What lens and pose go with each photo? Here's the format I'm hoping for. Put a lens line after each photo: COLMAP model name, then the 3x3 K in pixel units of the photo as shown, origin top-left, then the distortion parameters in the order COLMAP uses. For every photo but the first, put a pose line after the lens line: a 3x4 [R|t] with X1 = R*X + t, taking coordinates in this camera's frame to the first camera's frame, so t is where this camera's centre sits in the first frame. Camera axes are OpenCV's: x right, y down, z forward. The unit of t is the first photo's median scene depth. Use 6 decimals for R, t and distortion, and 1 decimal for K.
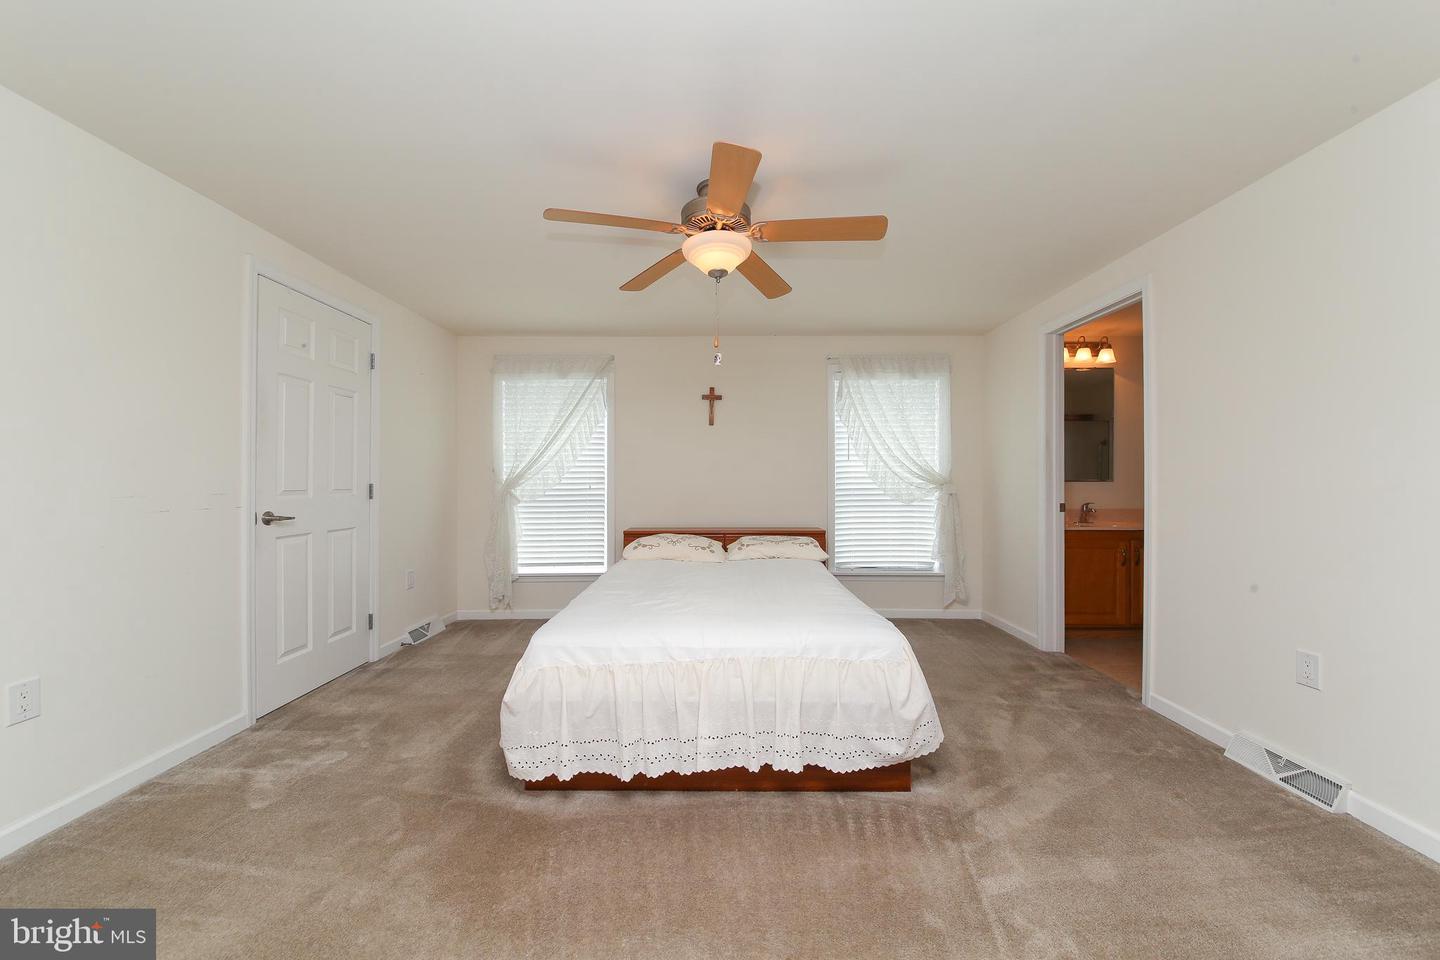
lens RADIAL K [[513.1, 0, 717.2], [0, 513.1, 478.6], [0, 0, 1]] dist [-0.003089, -0.001827]
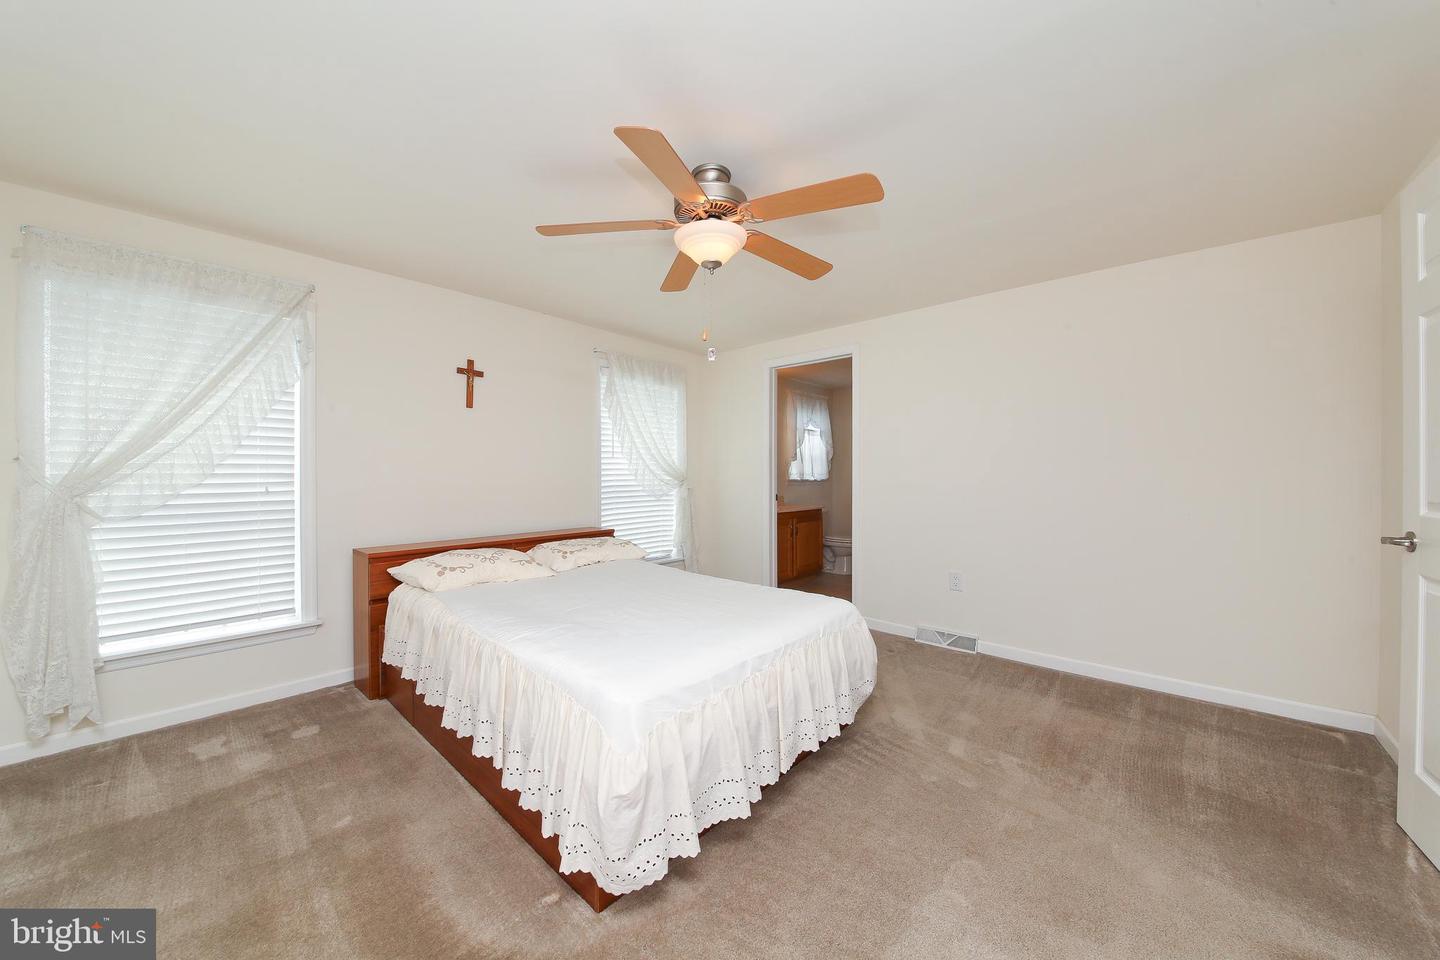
lens RADIAL K [[513.1, 0, 720.0], [0, 513.1, 483.3], [0, 0, 1]] dist [-0.003089, -0.001827]
pose [[0.658567, -0.011905, 0.752428, -0.360712], [-0.011043, 0.999614, 0.025481, -0.012559], [-0.752441, -0.025090, 0.658181, 0.184565]]
